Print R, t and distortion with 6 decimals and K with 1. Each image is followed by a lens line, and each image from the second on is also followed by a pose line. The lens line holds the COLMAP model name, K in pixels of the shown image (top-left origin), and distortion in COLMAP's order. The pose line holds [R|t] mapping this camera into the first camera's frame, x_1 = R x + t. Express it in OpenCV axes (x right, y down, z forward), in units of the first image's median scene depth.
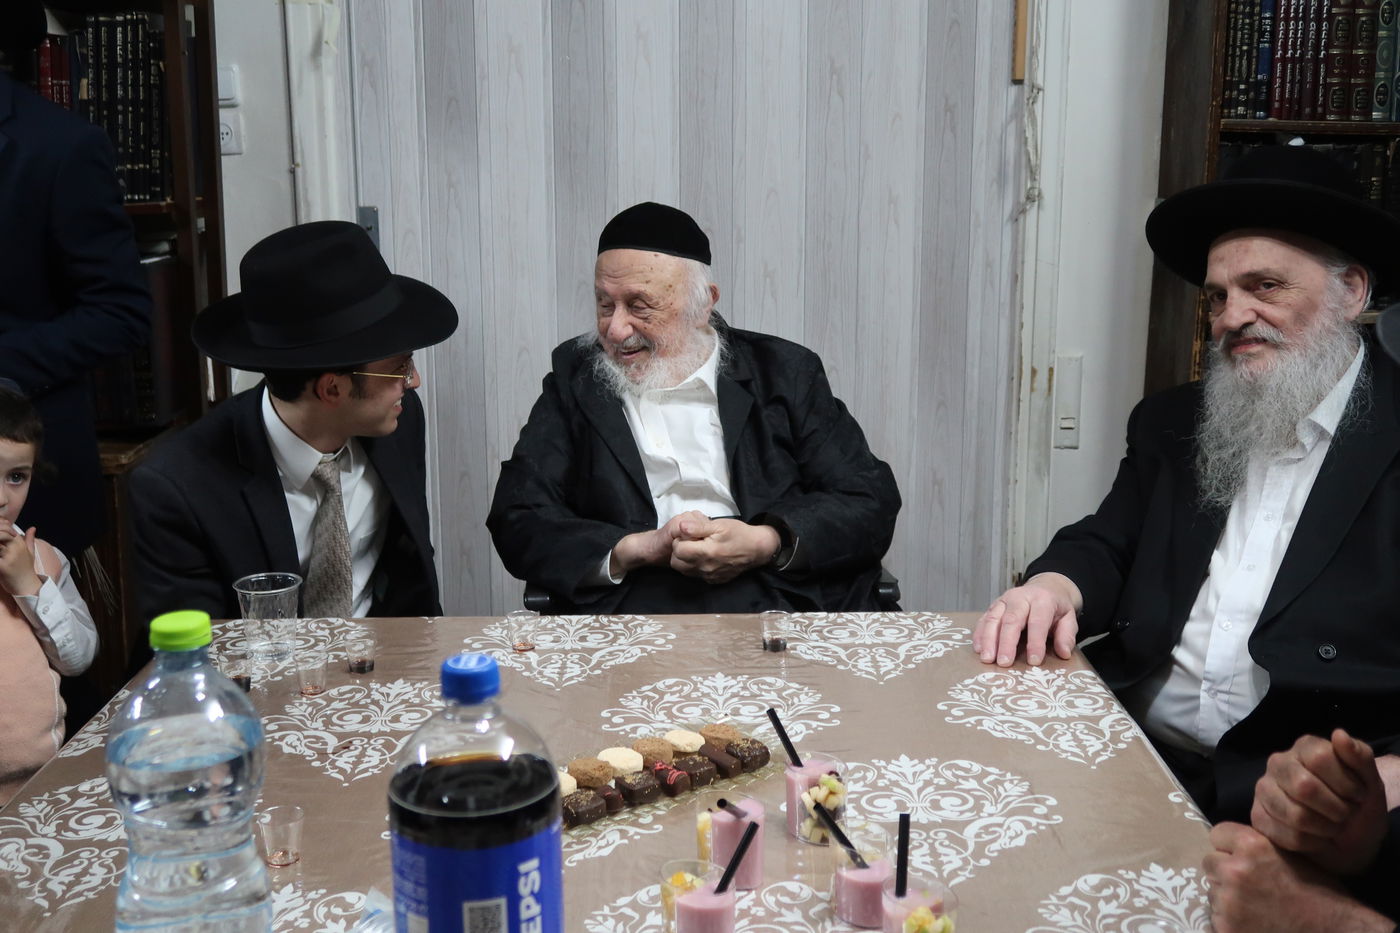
lens RADIAL K [[1559.2, 0, 695.0], [0, 1559.2, 456.3], [0, 0, 1]] dist [0.003490, 0.000000]
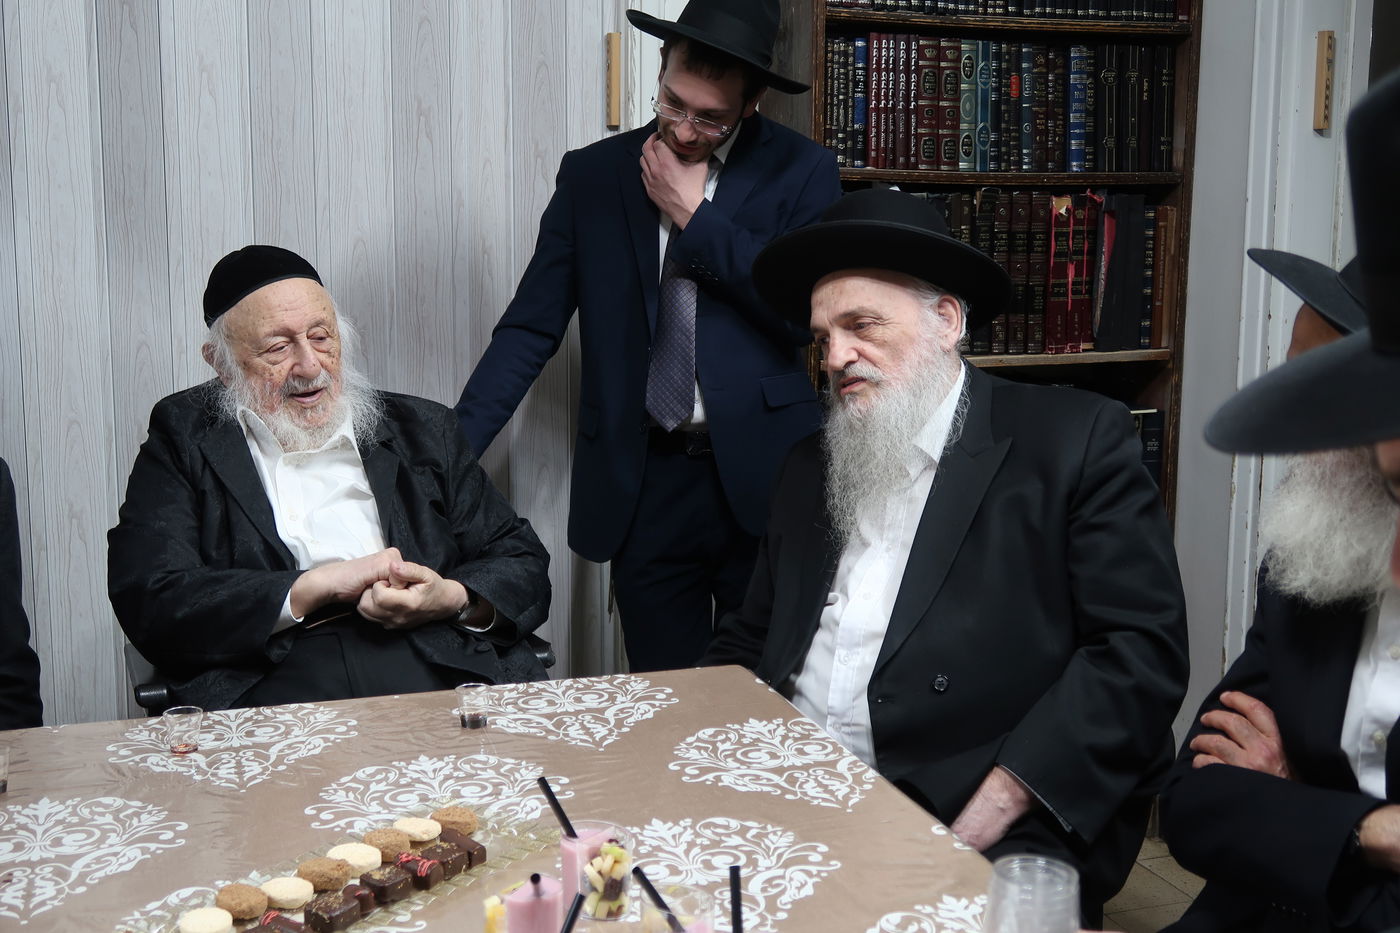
lens RADIAL K [[1678.9, 0, 693.8], [0, 1678.9, 454.6], [0, 0, 1]] dist [0.004894, 0.000000]
pose [[0.952320, -0.038049, 0.302719, -0.113725], [0.053798, 0.997588, -0.043854, 0.015459], [-0.300320, 0.058049, 0.952070, 0.018406]]
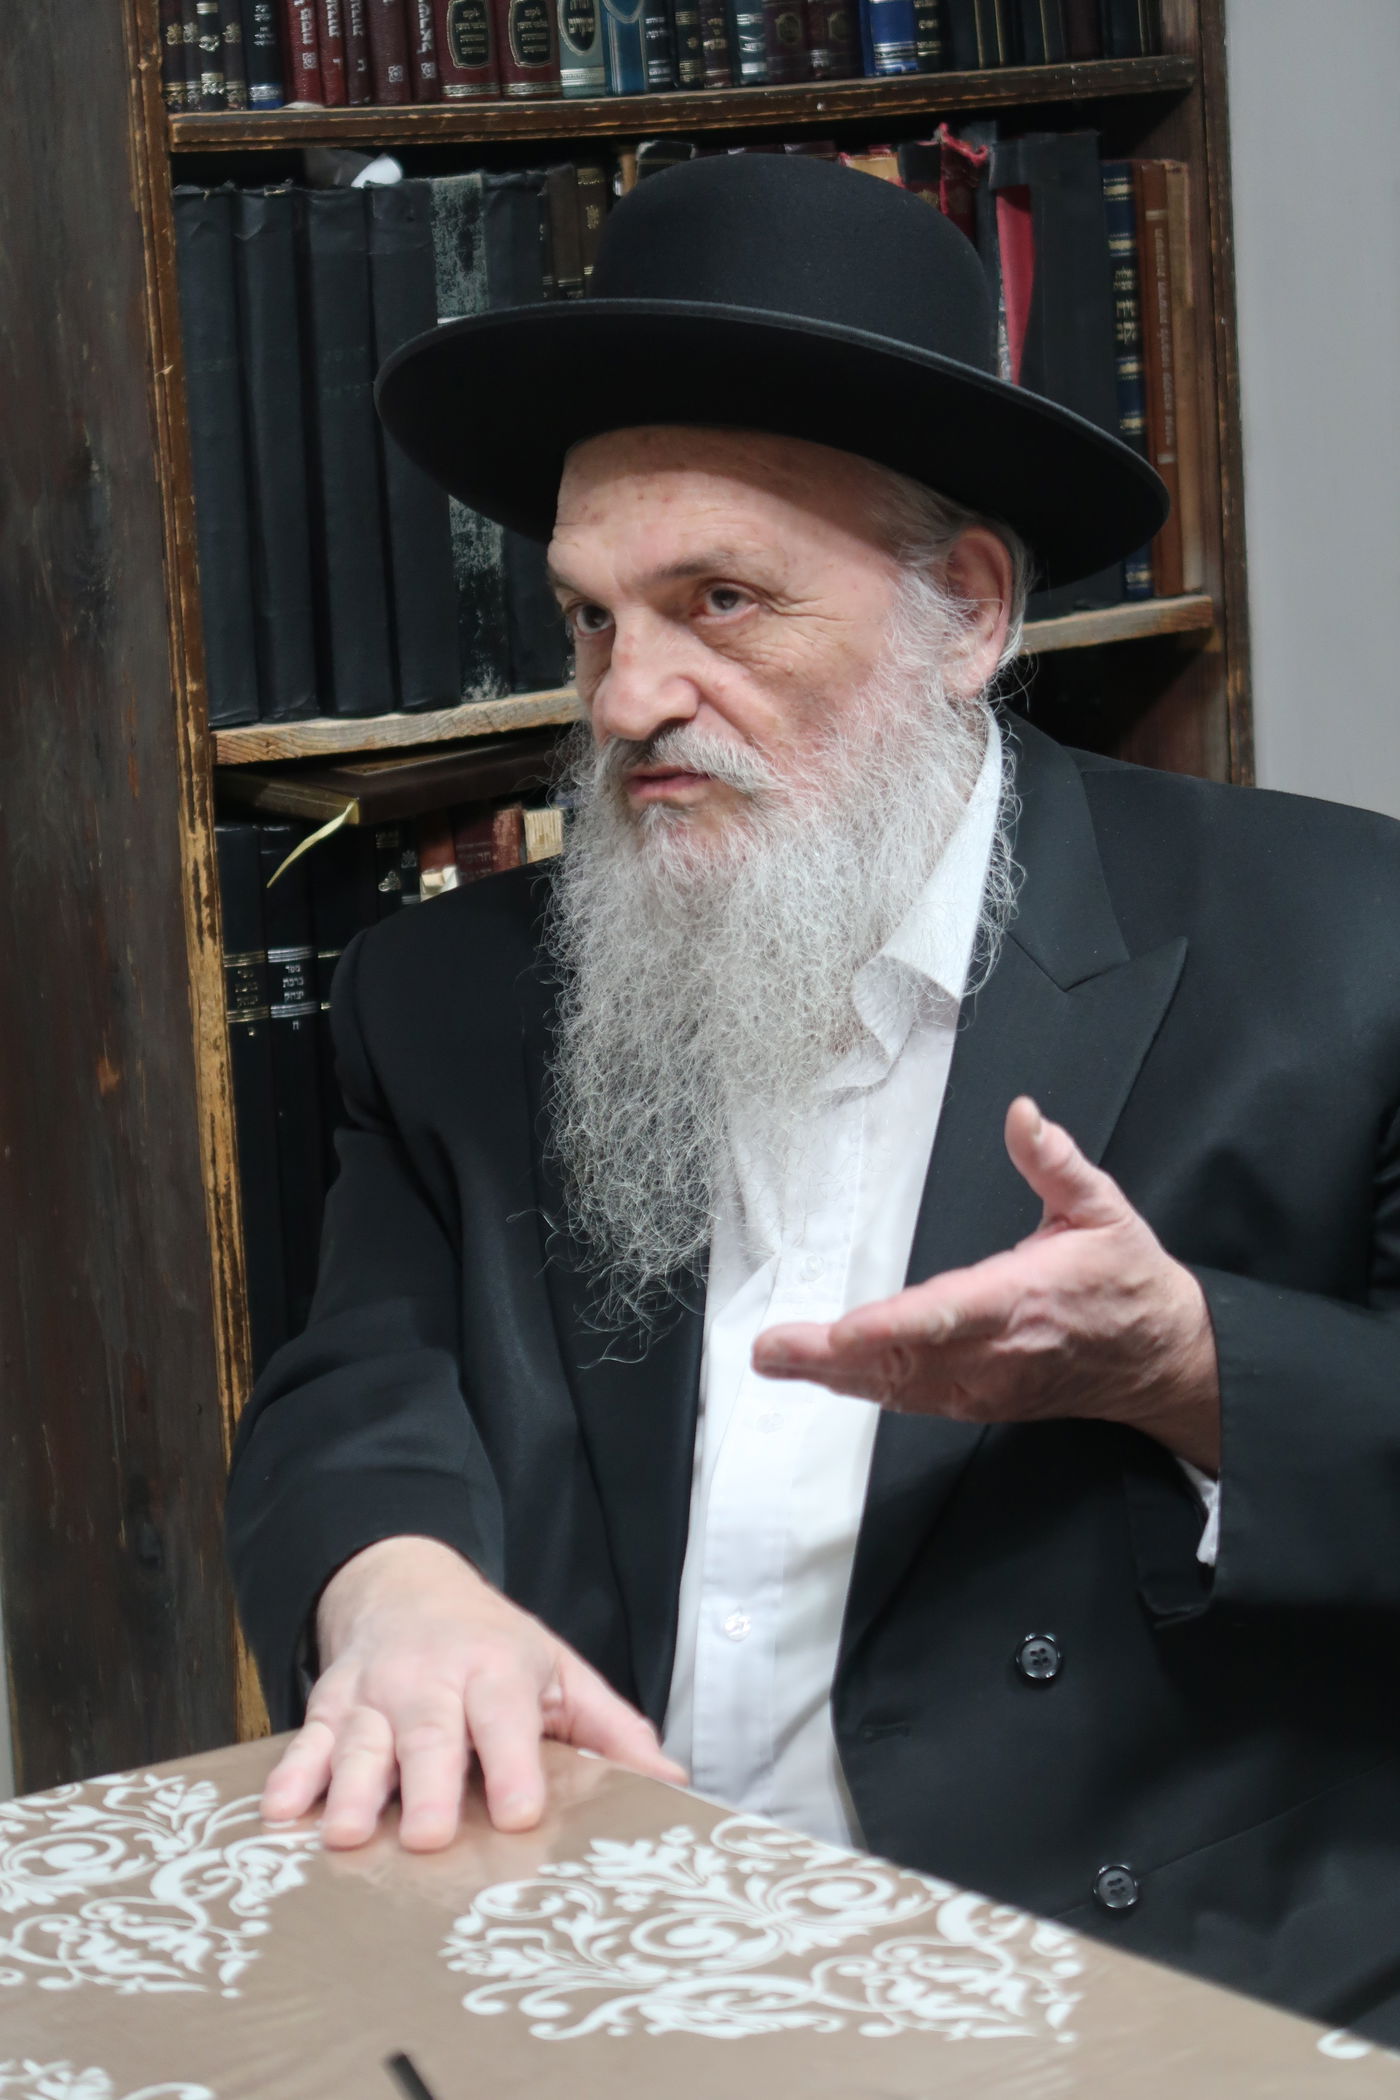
lens RADIAL K [[5865.8, 0, 786.8], [0, 5865.8, 1098.4], [0, 0, 1]] dist [-0.029913, 0.000000]
pose [[0.814077, -0.145026, 0.562358, -0.379890], [0.169413, 0.985505, 0.008905, -0.018255], [-0.555498, 0.088021, 0.826846, -0.028372]]
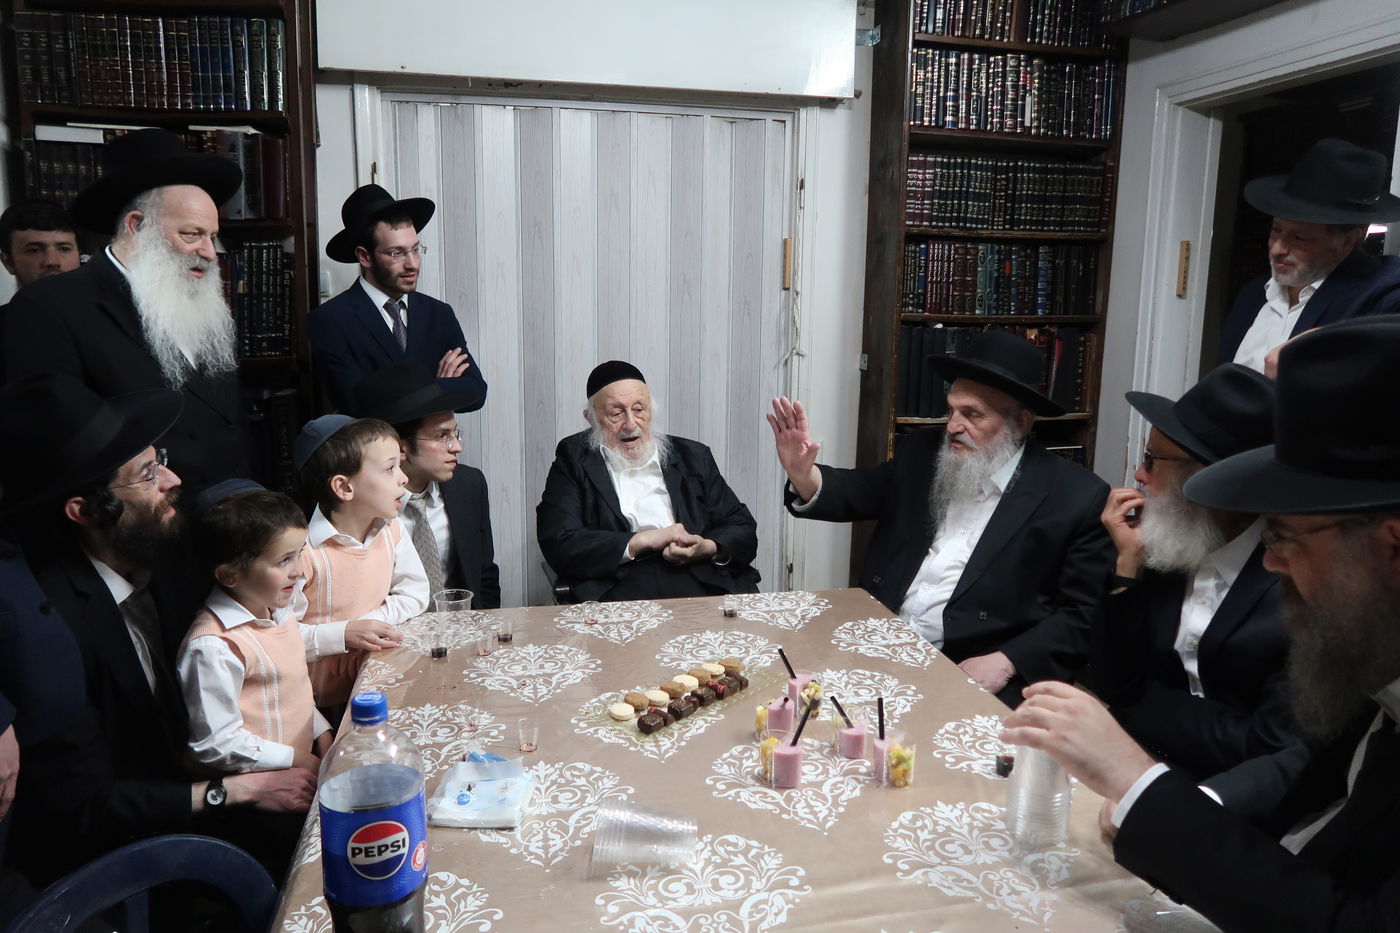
lens RADIAL K [[964.3, 0, 698.3], [0, 964.3, 459.5], [0, 0, 1]] dist [-0.023831, 0.006300]
pose [[0.979041, -0.019620, 0.202718, -0.203673], [0.025589, 0.999311, -0.026866, -0.028099], [-0.202051, 0.031490, 0.978869, -0.096032]]
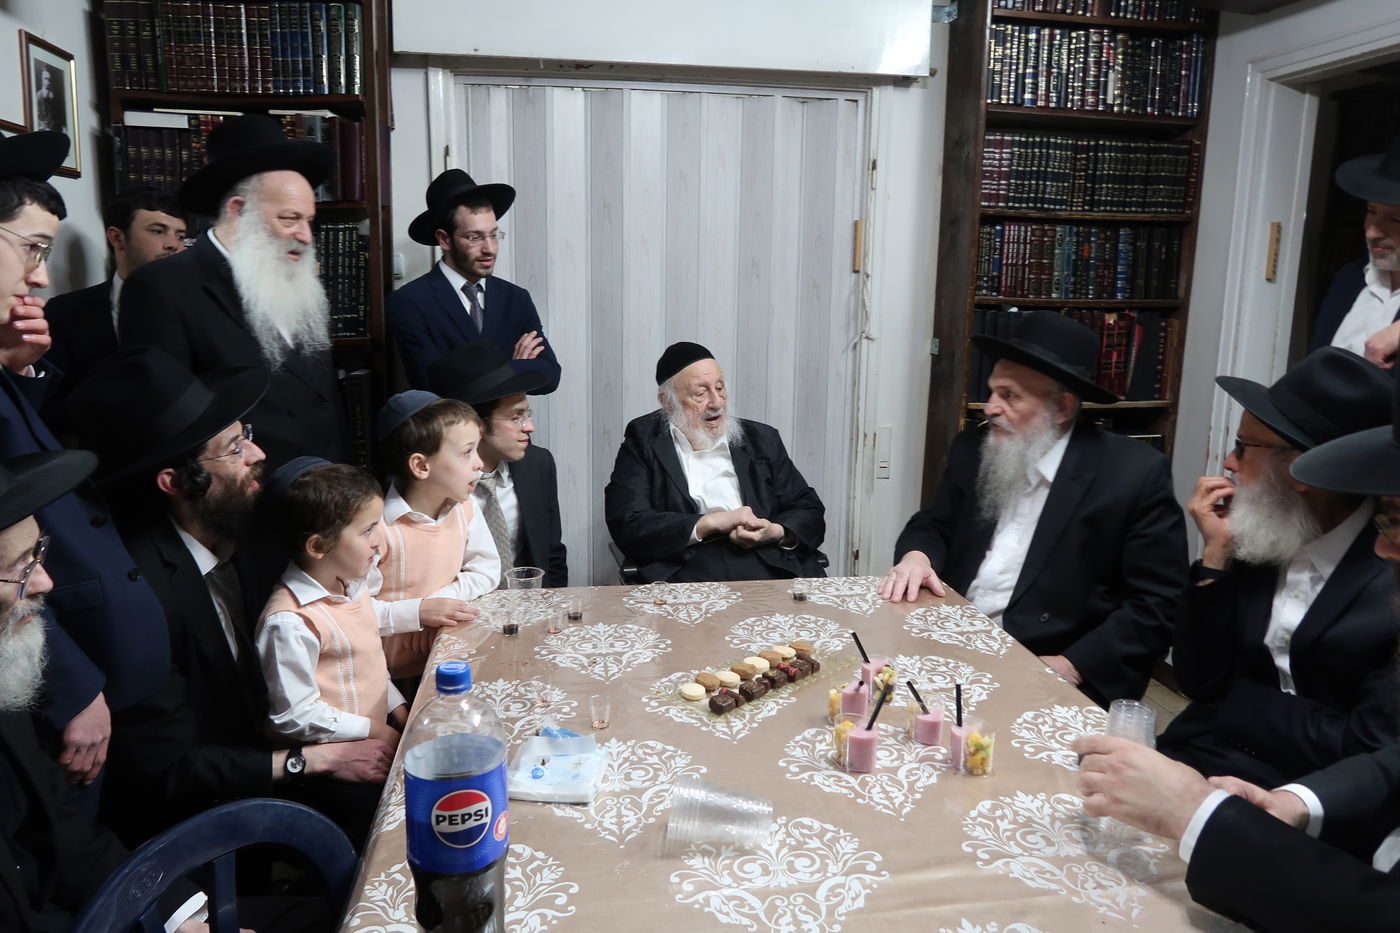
lens RADIAL K [[964.3, 0, 697.3], [0, 964.3, 459.6], [0, 0, 1]] dist [-0.023831, 0.006300]
pose [[0.989986, -0.009768, 0.140827, -0.215044], [0.011987, 0.999817, -0.014920, -0.021652], [-0.140655, 0.016459, 0.989922, -0.085695]]
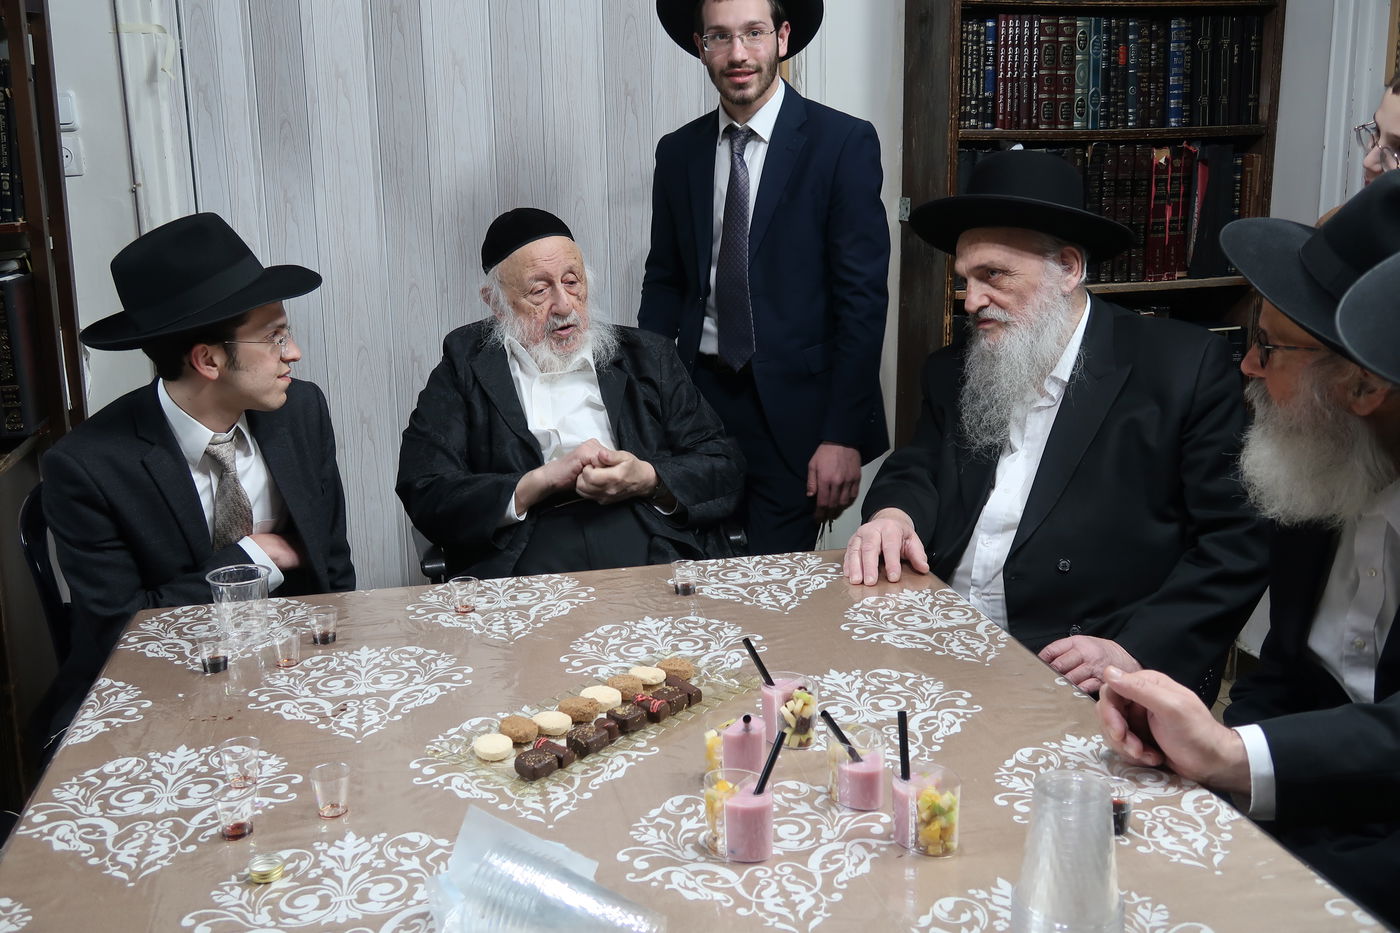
lens RADIAL K [[1374.9, 0, 695.2], [0, 1374.9, 451.4], [0, 0, 1]] dist [0.002122, 0.000000]
pose [[0.978225, -0.060718, 0.198469, -0.134027], [0.058188, 0.998133, 0.018562, 0.000429], [-0.199226, -0.006610, 0.979931, -0.001865]]
